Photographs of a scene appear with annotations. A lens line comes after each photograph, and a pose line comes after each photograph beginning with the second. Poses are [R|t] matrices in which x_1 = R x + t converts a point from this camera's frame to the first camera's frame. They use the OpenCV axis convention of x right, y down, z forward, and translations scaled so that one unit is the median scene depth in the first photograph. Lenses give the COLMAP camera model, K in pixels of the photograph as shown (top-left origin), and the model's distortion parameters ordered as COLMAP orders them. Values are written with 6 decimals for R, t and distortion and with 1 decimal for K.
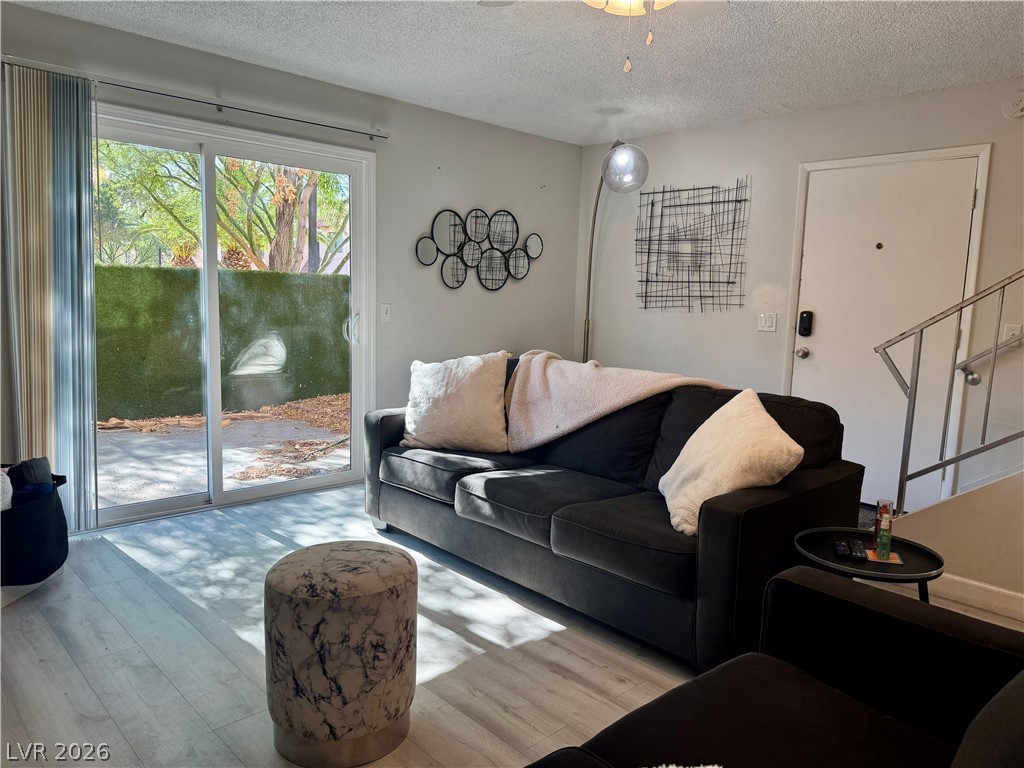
lens RADIAL K [[717.1, 0, 504.5], [0, 717.1, 387.8], [0, 0, 1]] dist [0.071016, -0.091121]
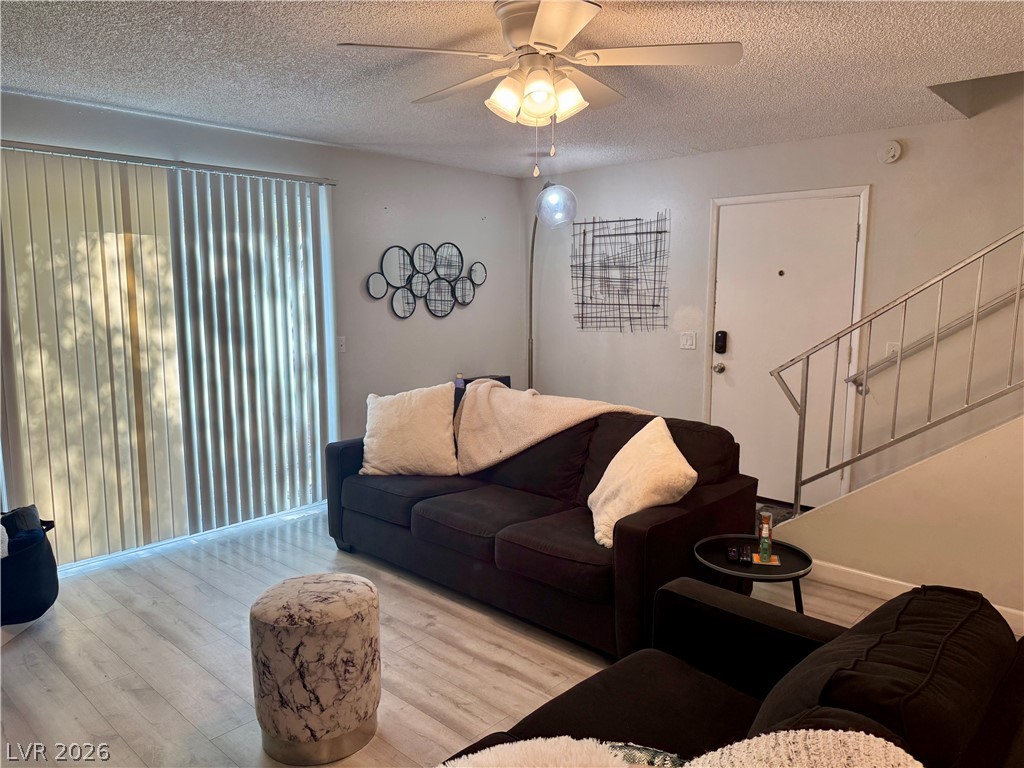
lens RADIAL K [[717.1, 0, 505.5], [0, 717.1, 386.0], [0, 0, 1]] dist [0.071016, -0.091121]
pose [[0.997442, -0.040338, 0.059012, 0.014489], [0.039973, 0.999174, 0.007350, -0.042203], [-0.059260, -0.004973, 0.998230, -0.092064]]
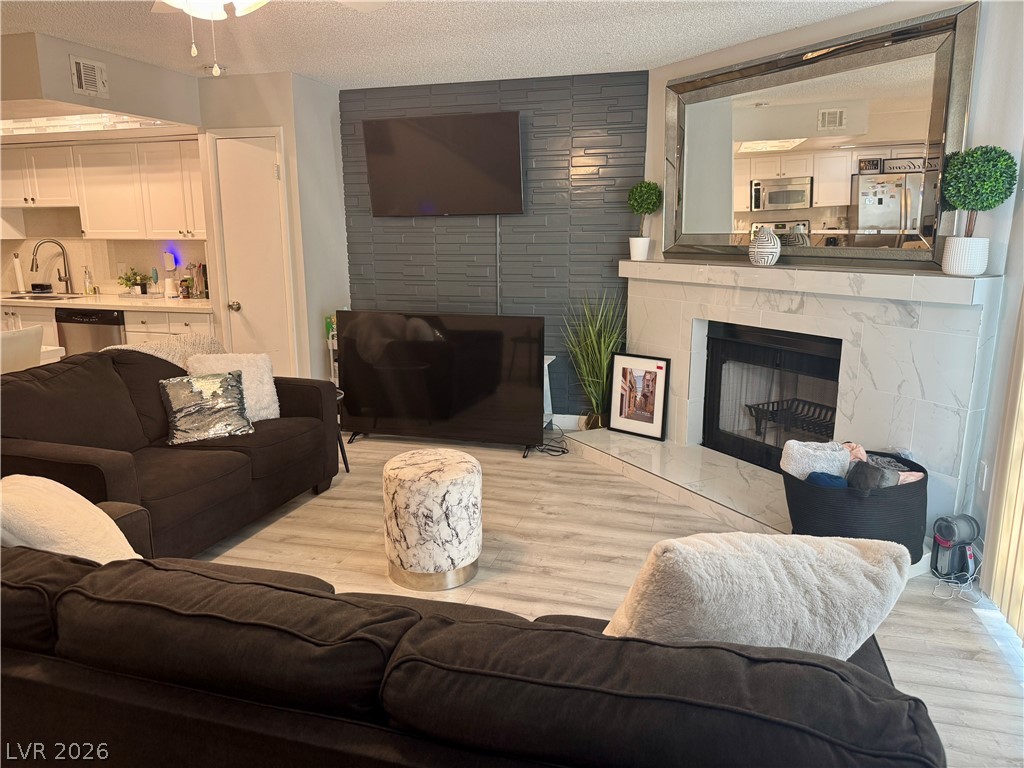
lens RADIAL K [[717.1, 0, 510.0], [0, 717.1, 386.4], [0, 0, 1]] dist [0.071016, -0.091121]
pose [[-0.856020, 0.080838, -0.510584, 0.169959], [-0.090502, 0.949008, 0.301983, -0.162222], [0.508960, 0.304712, -0.805053, 0.988417]]
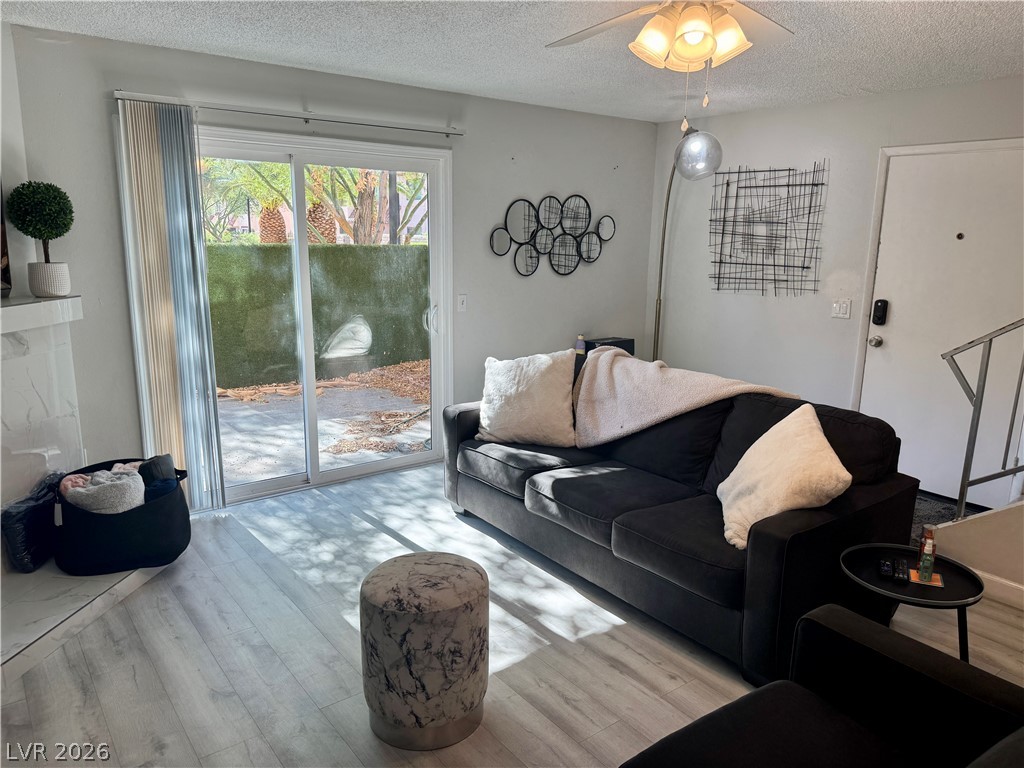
lens RADIAL K [[717.1, 0, 509.8], [0, 717.1, 388.3], [0, 0, 1]] dist [0.071016, -0.091121]
pose [[0.994783, 0.006857, -0.101784, 0.011842], [0.001767, 0.996430, 0.084403, -0.068473], [0.101999, -0.084143, 0.991220, -0.046479]]
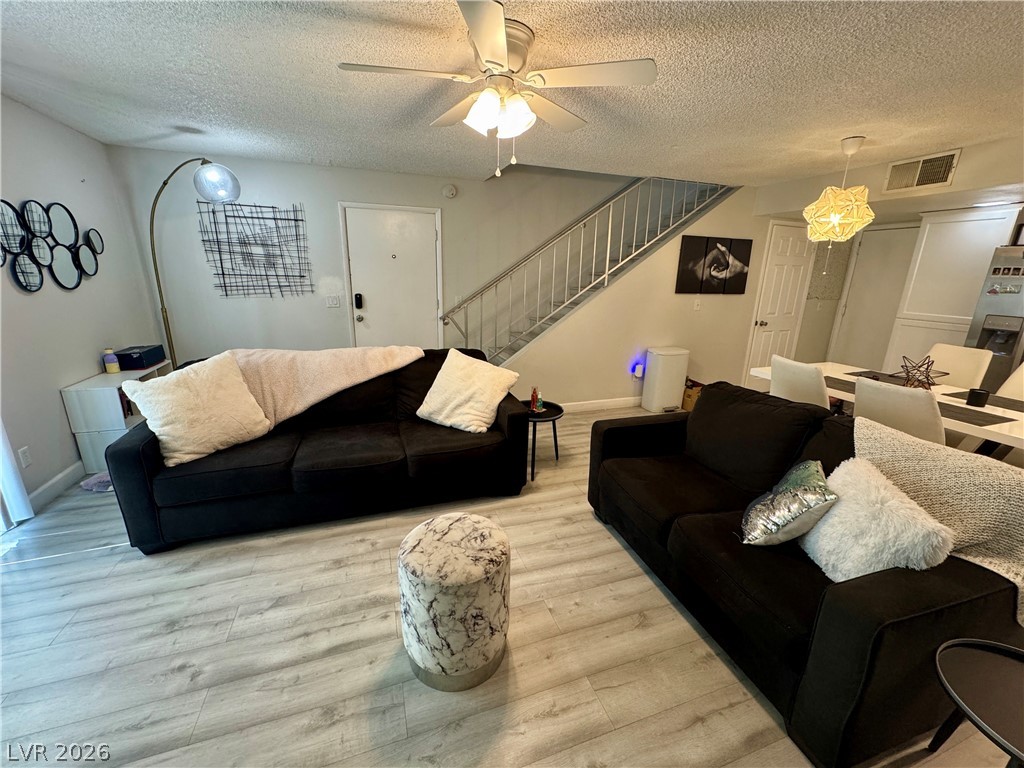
lens RADIAL K [[409.4, 0, 510.6], [0, 409.4, 384.3], [0, 0, 1]] dist [-0.002527, 0.000174]
pose [[0.400778, -0.263809, 0.877372, -0.338483], [0.110141, 0.964575, 0.239717, -0.089764], [-0.909531, 0.000561, 0.415636, 0.264207]]
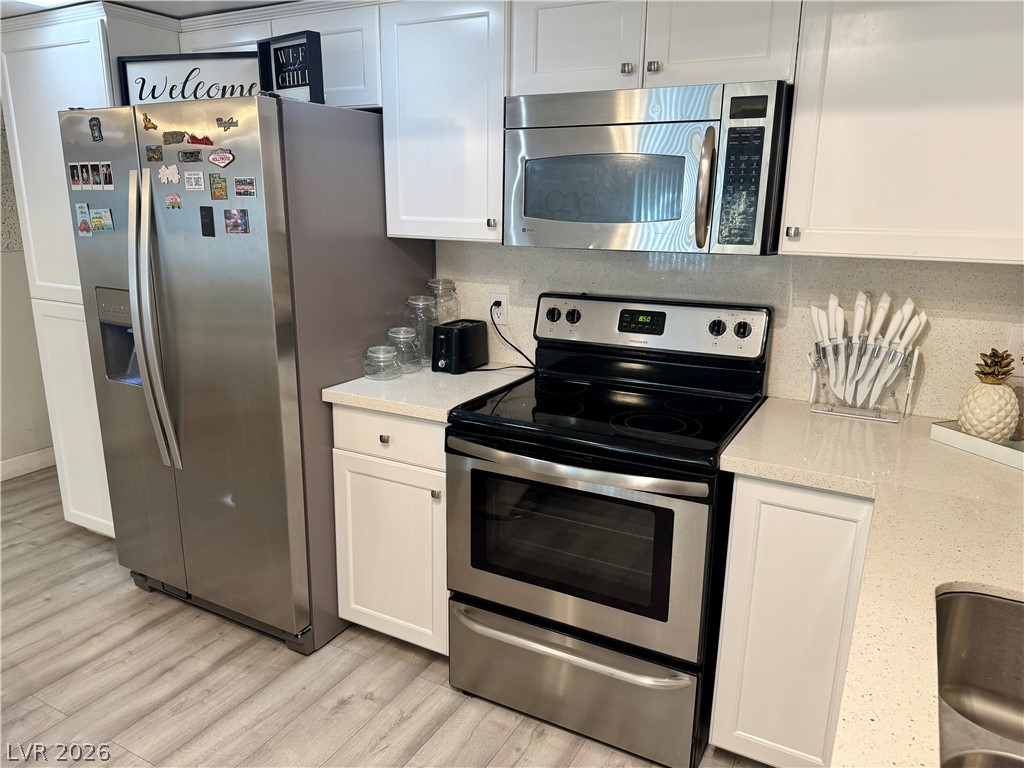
lens RADIAL K [[717.1, 0, 512.2], [0, 717.1, 387.4], [0, 0, 1]] dist [0.071016, -0.091121]
pose [[-0.308454, -0.268736, 0.912490, 0.131668], [0.105219, 0.943739, 0.313507, 0.002046], [-0.945402, 0.192714, -0.262824, -0.369482]]
